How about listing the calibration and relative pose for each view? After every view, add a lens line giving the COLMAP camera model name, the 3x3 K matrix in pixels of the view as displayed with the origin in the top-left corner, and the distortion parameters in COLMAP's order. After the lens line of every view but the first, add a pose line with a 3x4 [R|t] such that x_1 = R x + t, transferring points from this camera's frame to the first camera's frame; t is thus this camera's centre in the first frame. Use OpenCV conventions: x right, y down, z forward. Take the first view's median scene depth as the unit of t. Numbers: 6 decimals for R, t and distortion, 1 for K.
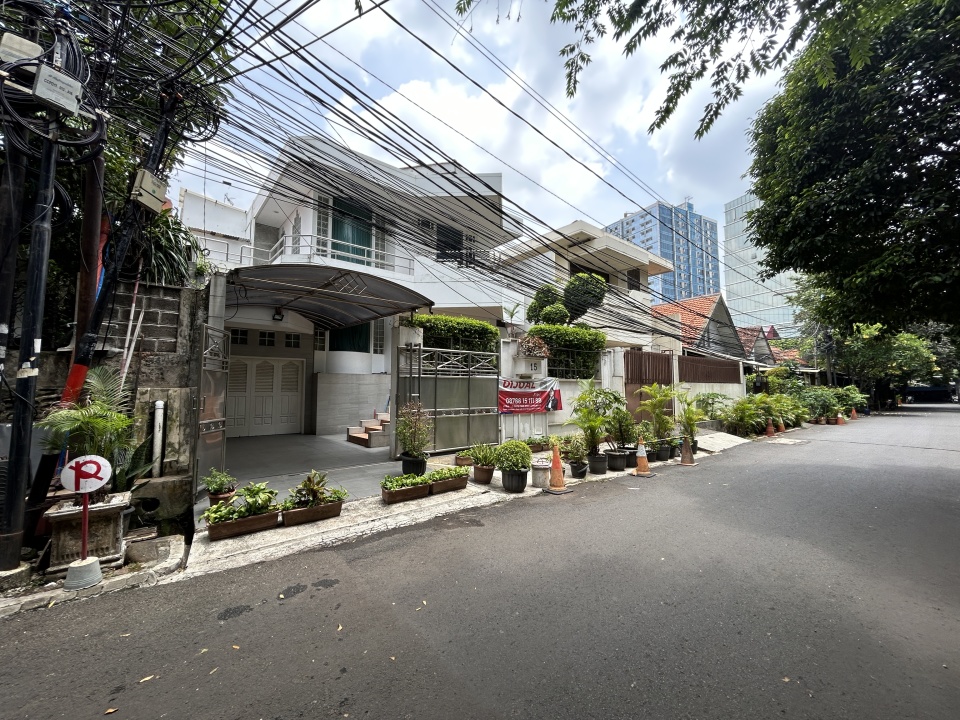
lens RADIAL K [[389.5, 0, 477.4], [0, 389.5, 361.0], [0, 0, 1]] dist [-0.001958, -0.000247]
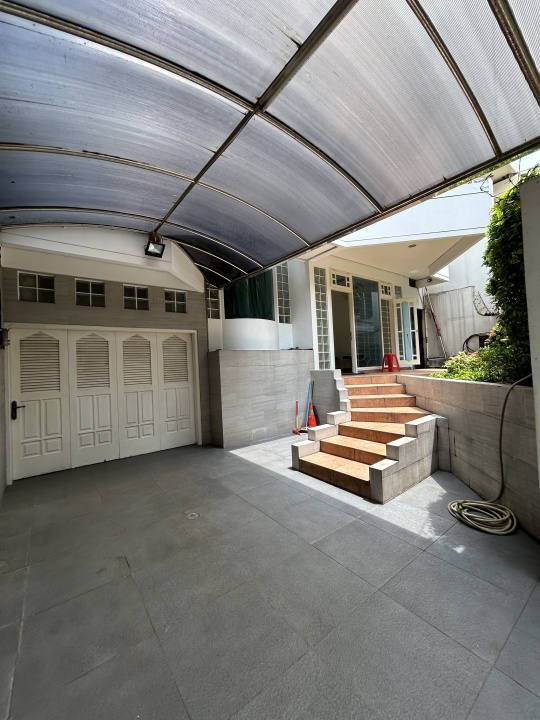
lens RADIAL K [[292.2, 0, 270.0], [0, 292.2, 360.0], [0, 0, 1]] dist [-0.001958, -0.000247]
pose [[0.997212, -0.052839, -0.052689, -0.296884], [0.055133, 0.997549, 0.043085, 0.029743], [0.050283, -0.045870, 0.997681, 0.521439]]
